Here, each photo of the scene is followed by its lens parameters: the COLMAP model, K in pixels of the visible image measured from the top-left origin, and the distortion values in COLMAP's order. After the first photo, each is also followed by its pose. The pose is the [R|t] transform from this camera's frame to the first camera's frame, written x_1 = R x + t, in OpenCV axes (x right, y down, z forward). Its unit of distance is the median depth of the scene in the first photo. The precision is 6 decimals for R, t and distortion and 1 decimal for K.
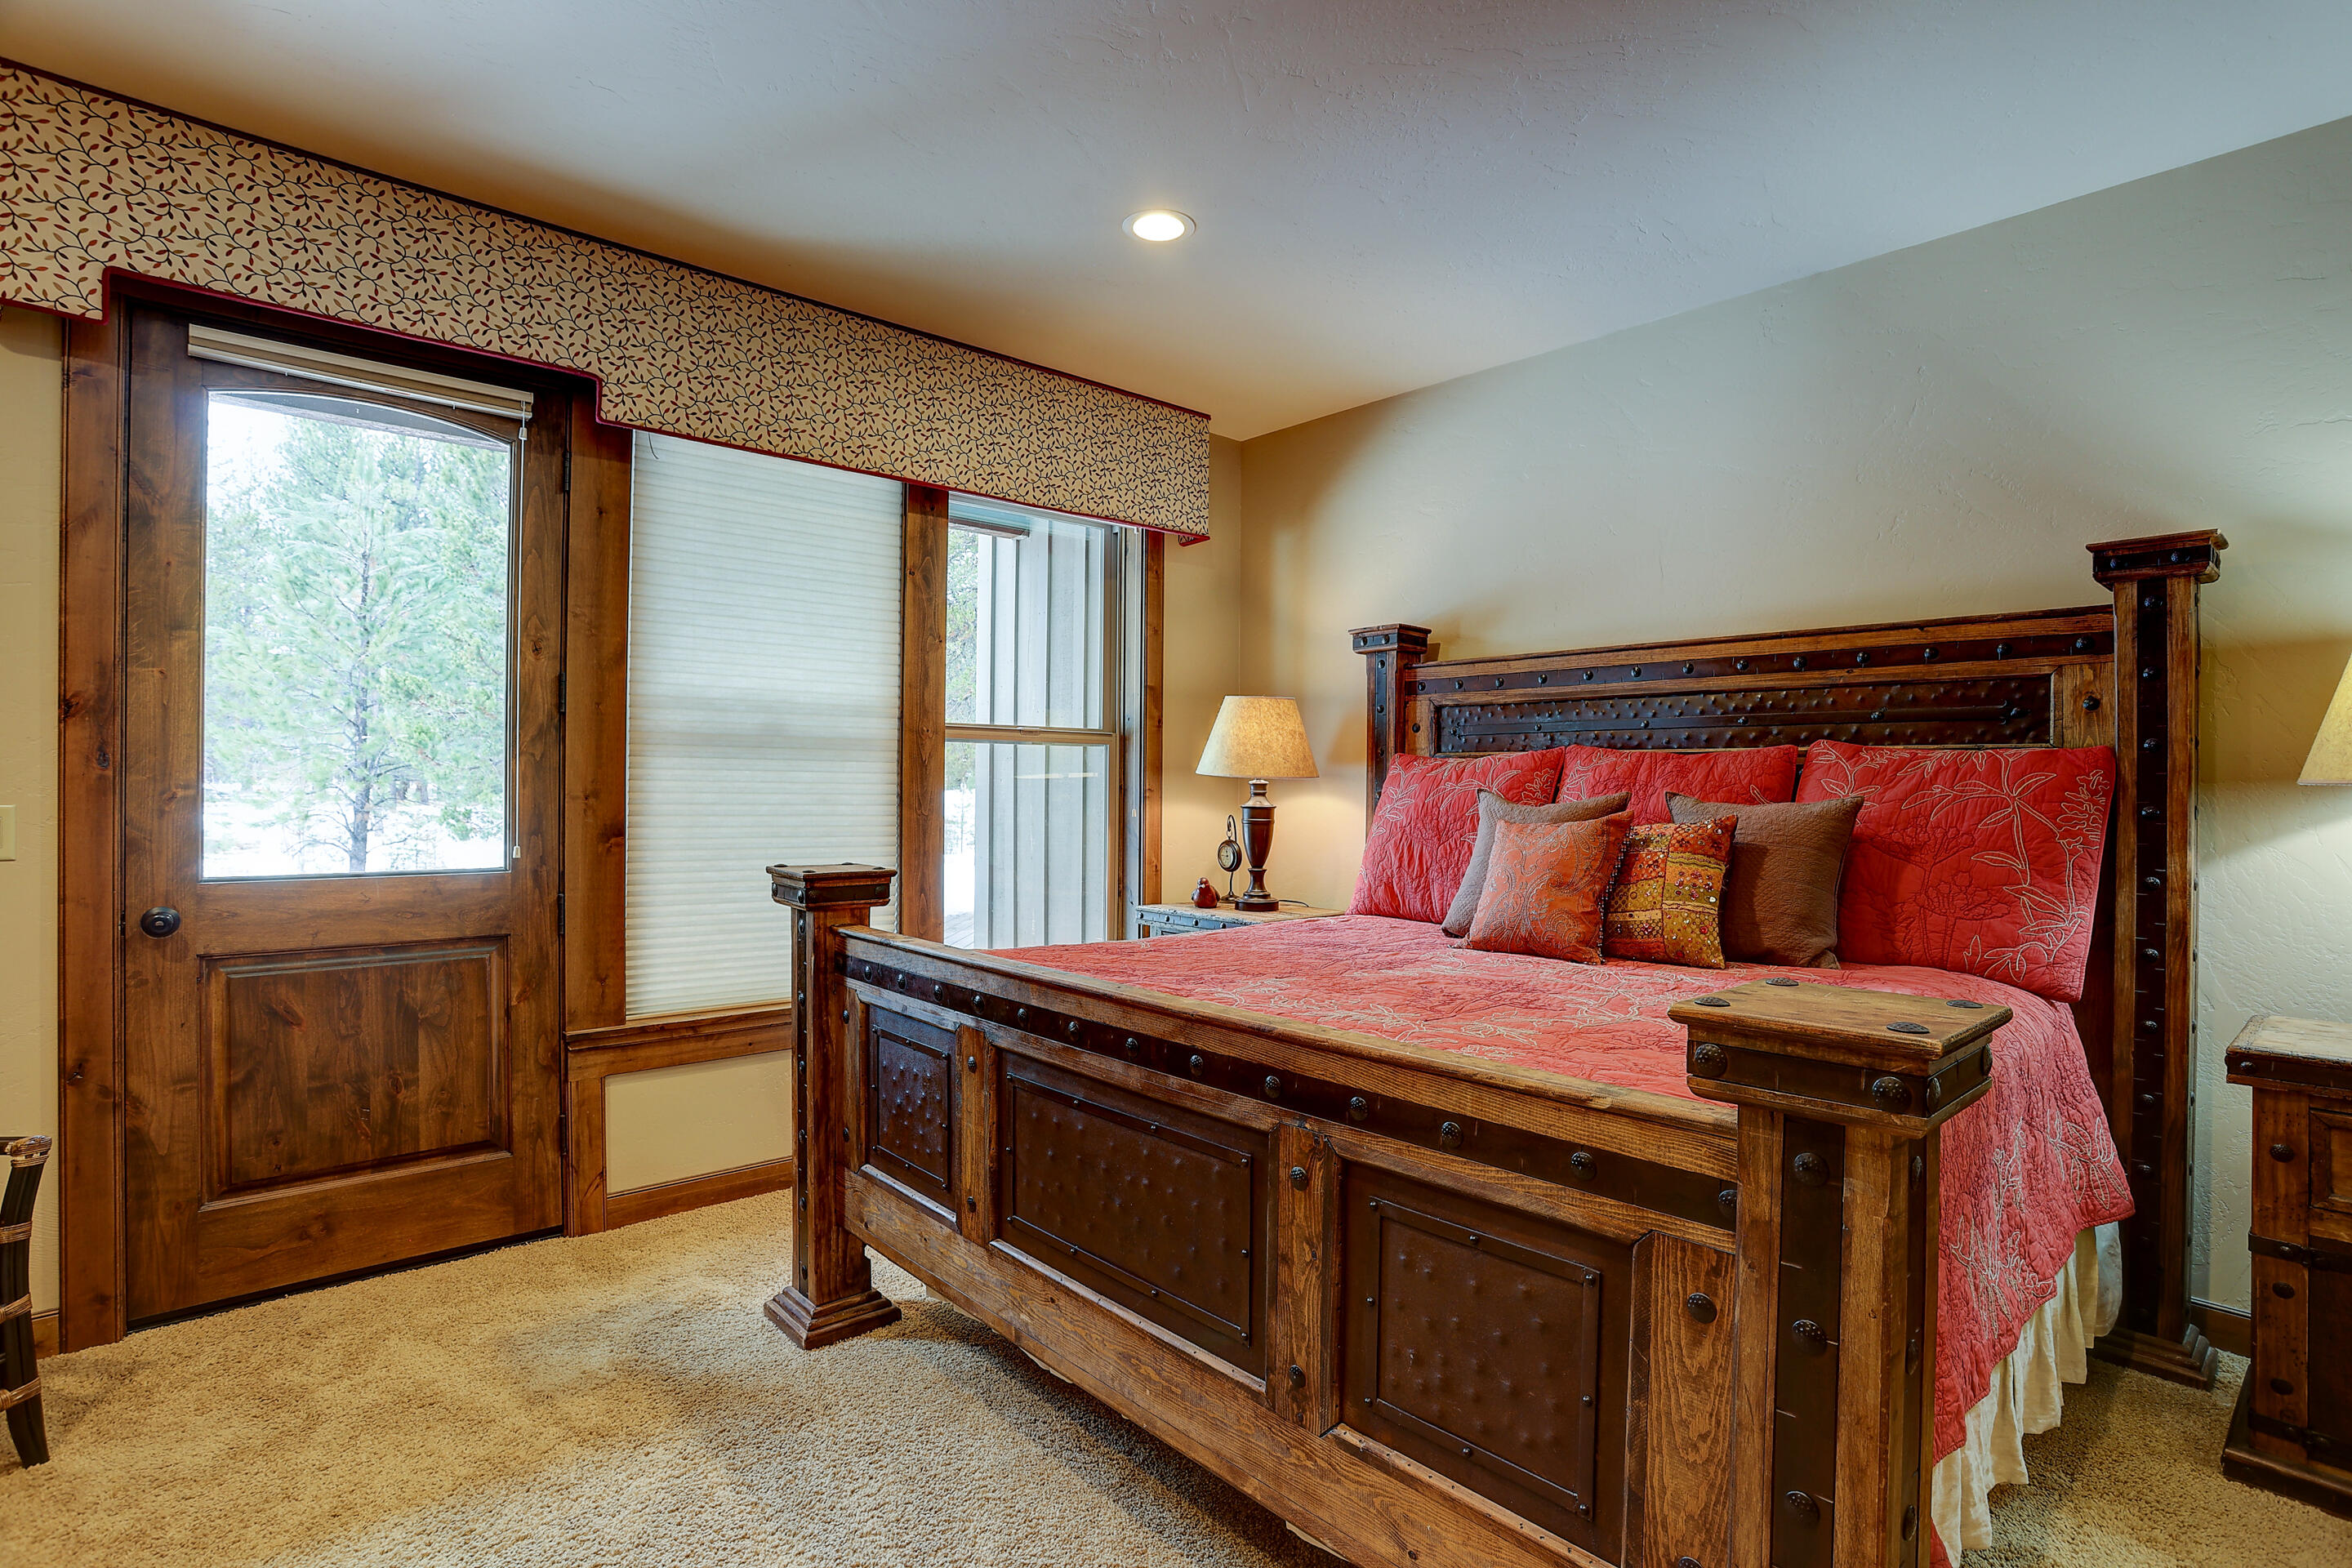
lens RADIAL K [[1141.0, 0, 1257.1], [0, 1141.0, 778.1], [0, 0, 1]] dist [-0.058944, 0.015249]
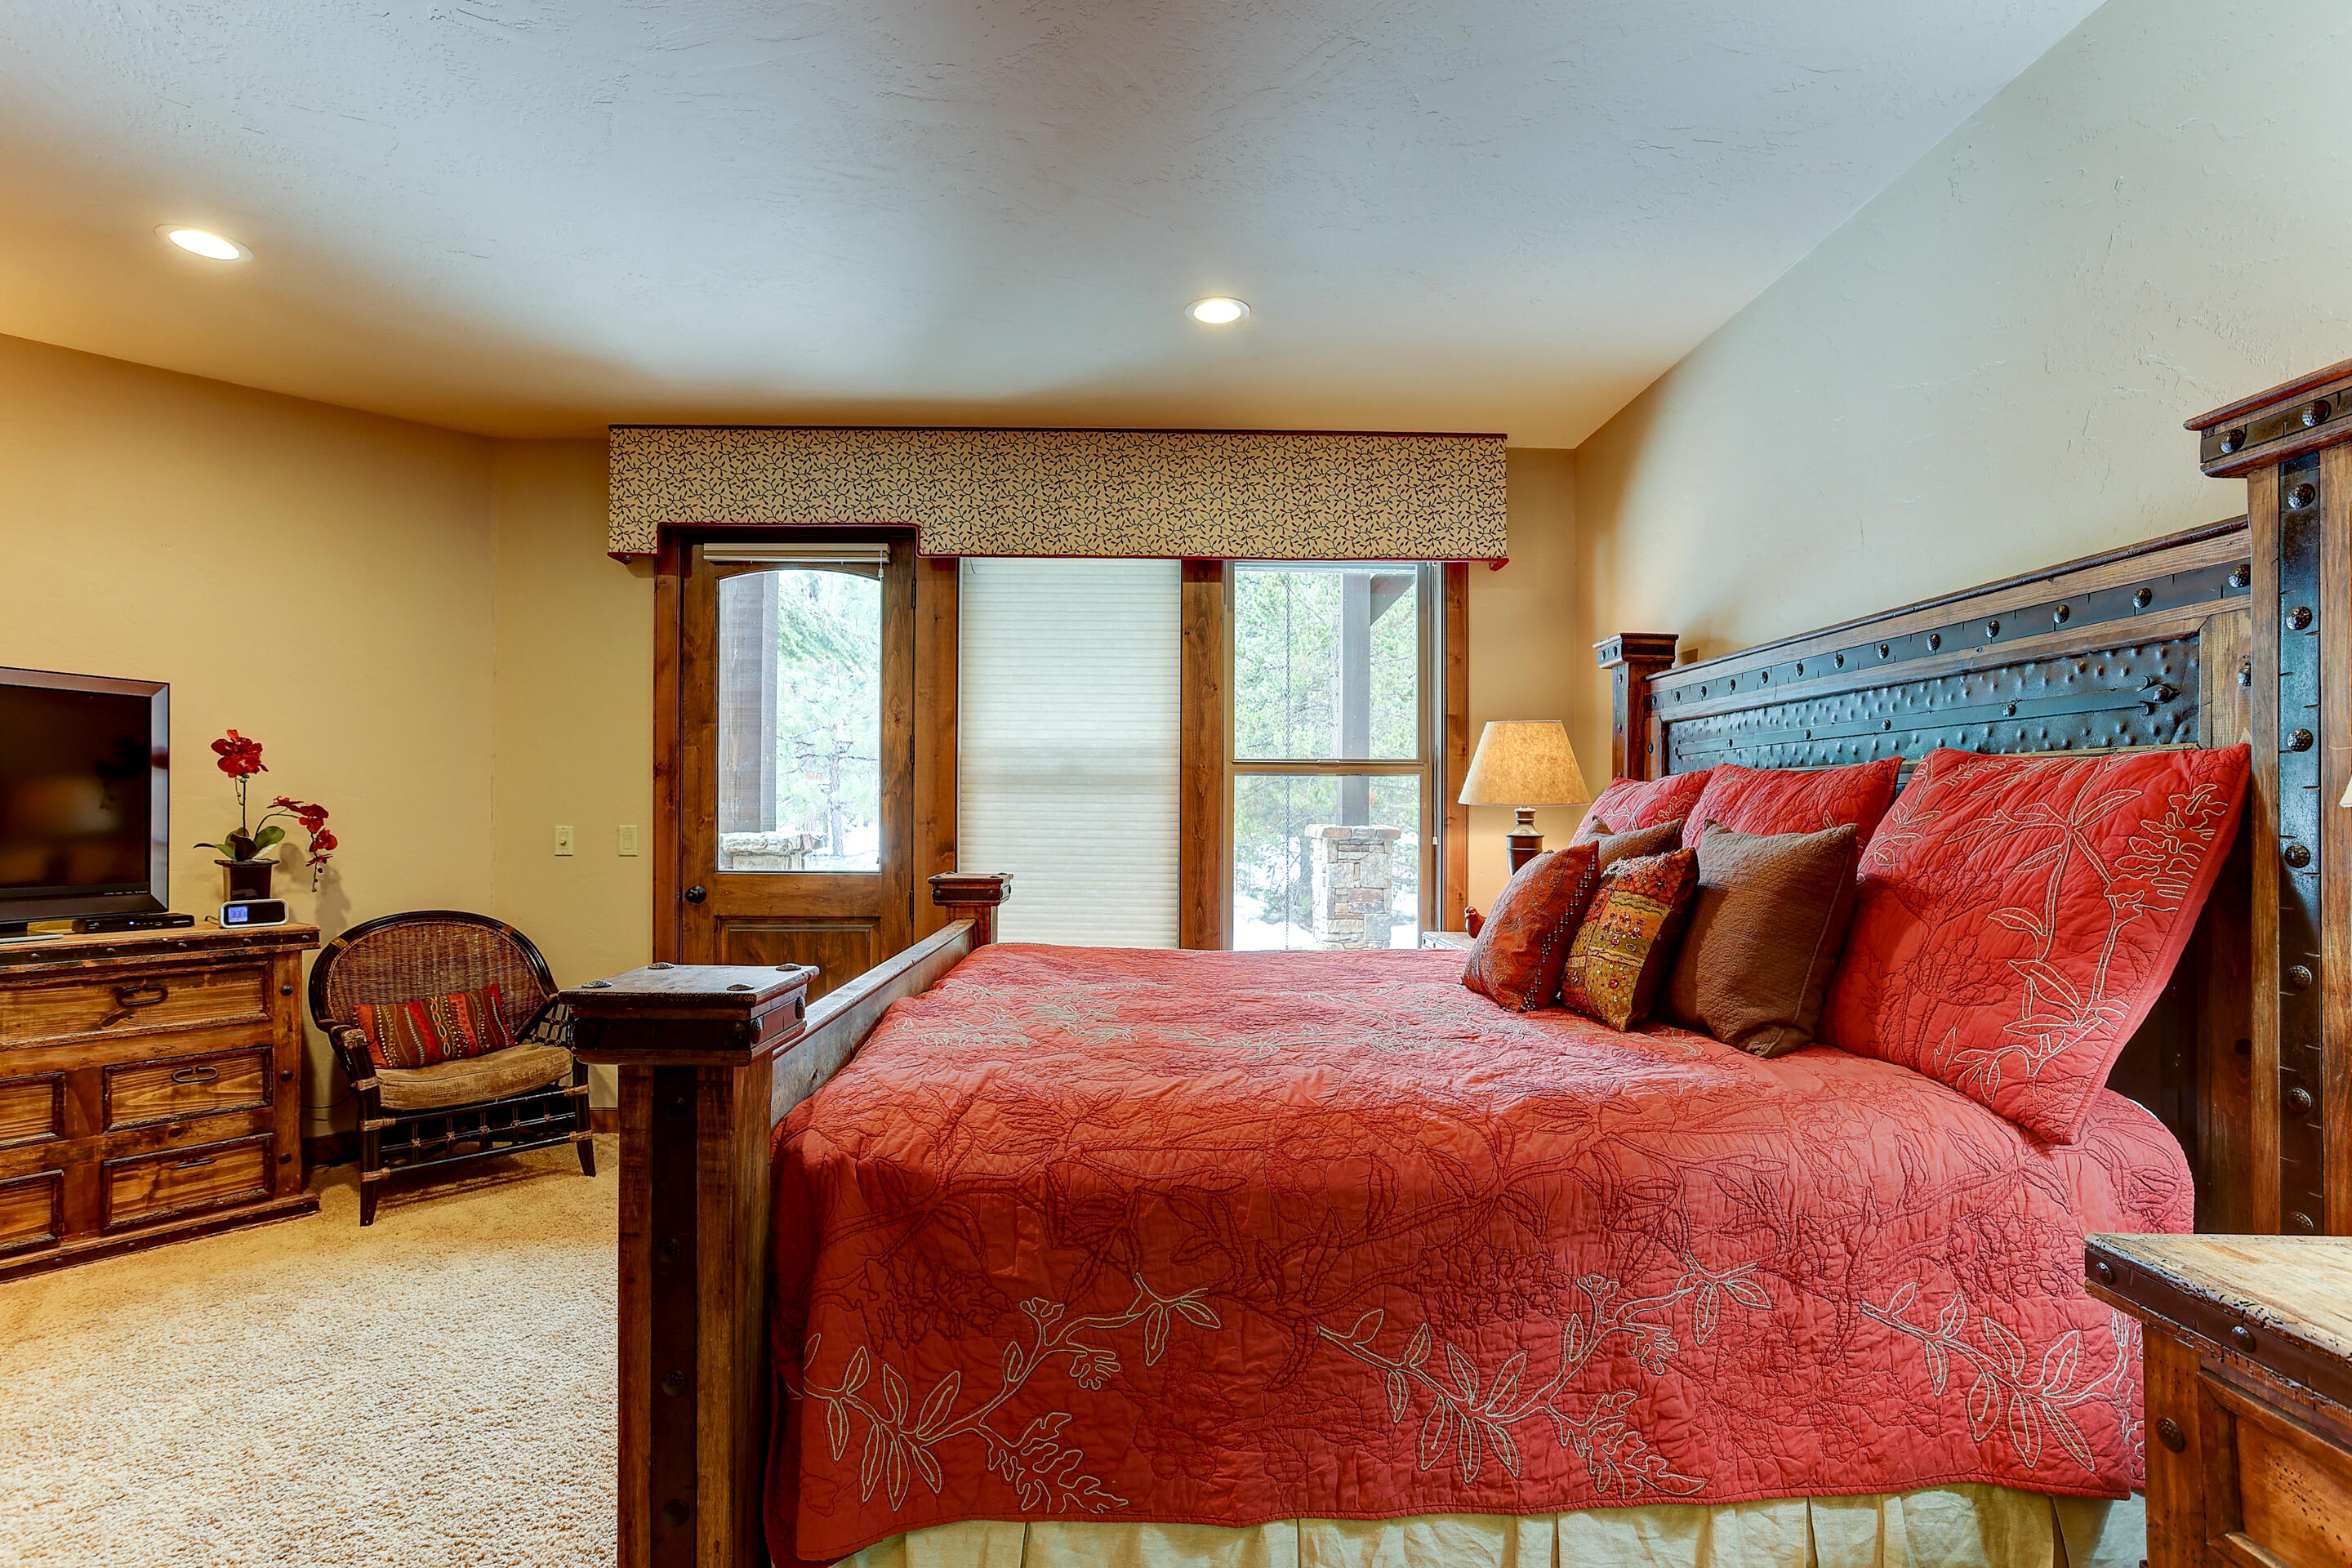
lens RADIAL K [[1141.0, 0, 1169.7], [0, 1141.0, 797.8], [0, 0, 1]] dist [-0.058944, 0.015249]
pose [[0.749622, -0.011208, -0.661771, 0.582906], [0.005095, 0.999925, -0.011163, 0.003382], [0.661846, 0.004996, 0.749623, 0.130614]]
